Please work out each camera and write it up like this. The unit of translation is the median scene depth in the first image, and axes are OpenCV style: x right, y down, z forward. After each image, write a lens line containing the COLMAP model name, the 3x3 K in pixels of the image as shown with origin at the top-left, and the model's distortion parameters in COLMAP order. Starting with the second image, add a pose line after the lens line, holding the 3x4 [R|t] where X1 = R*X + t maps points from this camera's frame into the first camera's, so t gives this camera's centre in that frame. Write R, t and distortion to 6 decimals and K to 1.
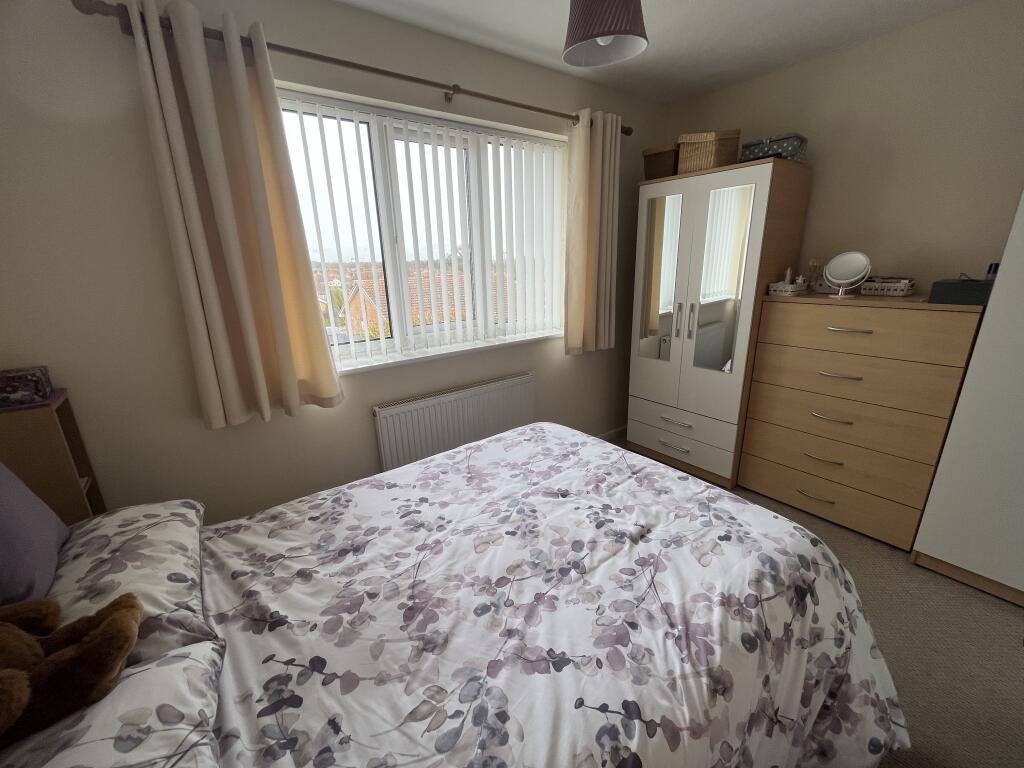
lens RADIAL K [[413.6, 0, 513.5], [0, 413.6, 382.0], [0, 0, 1]] dist [0.002724, 0.000040]
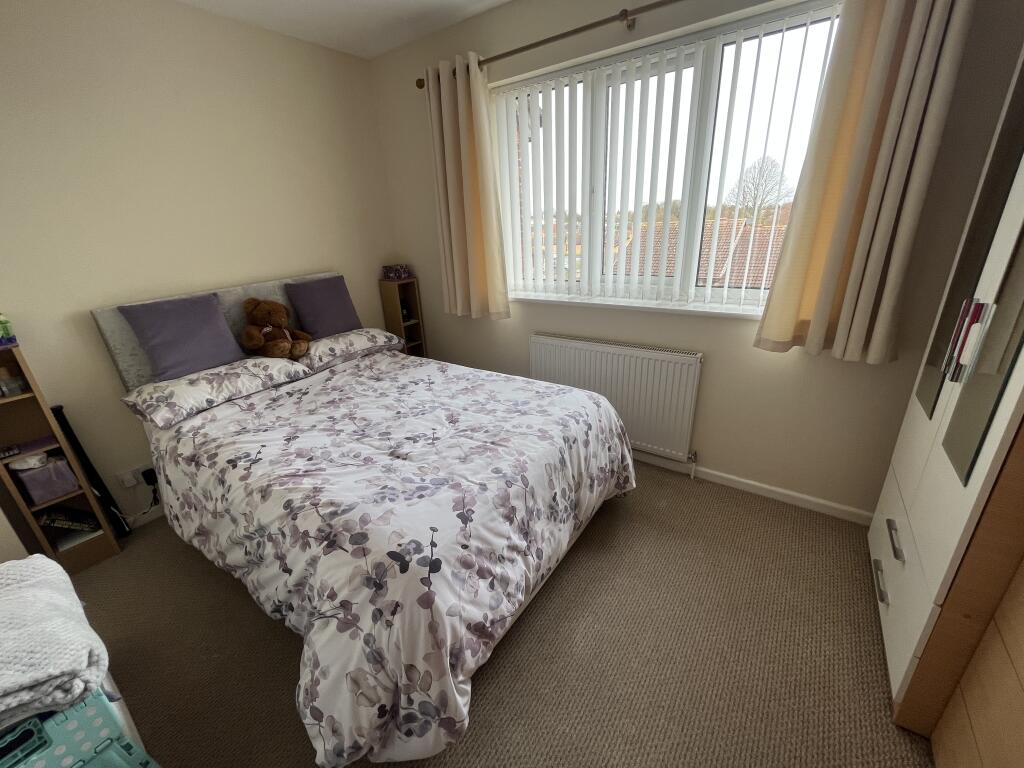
lens RADIAL K [[413.6, 0, 512.9], [0, 413.6, 384.4], [0, 0, 1]] dist [0.002724, 0.000040]
pose [[0.304250, 0.357129, -0.883114, 1.436502], [-0.230298, 0.927140, 0.295591, -0.266542], [0.924335, 0.113446, 0.364329, 0.861023]]
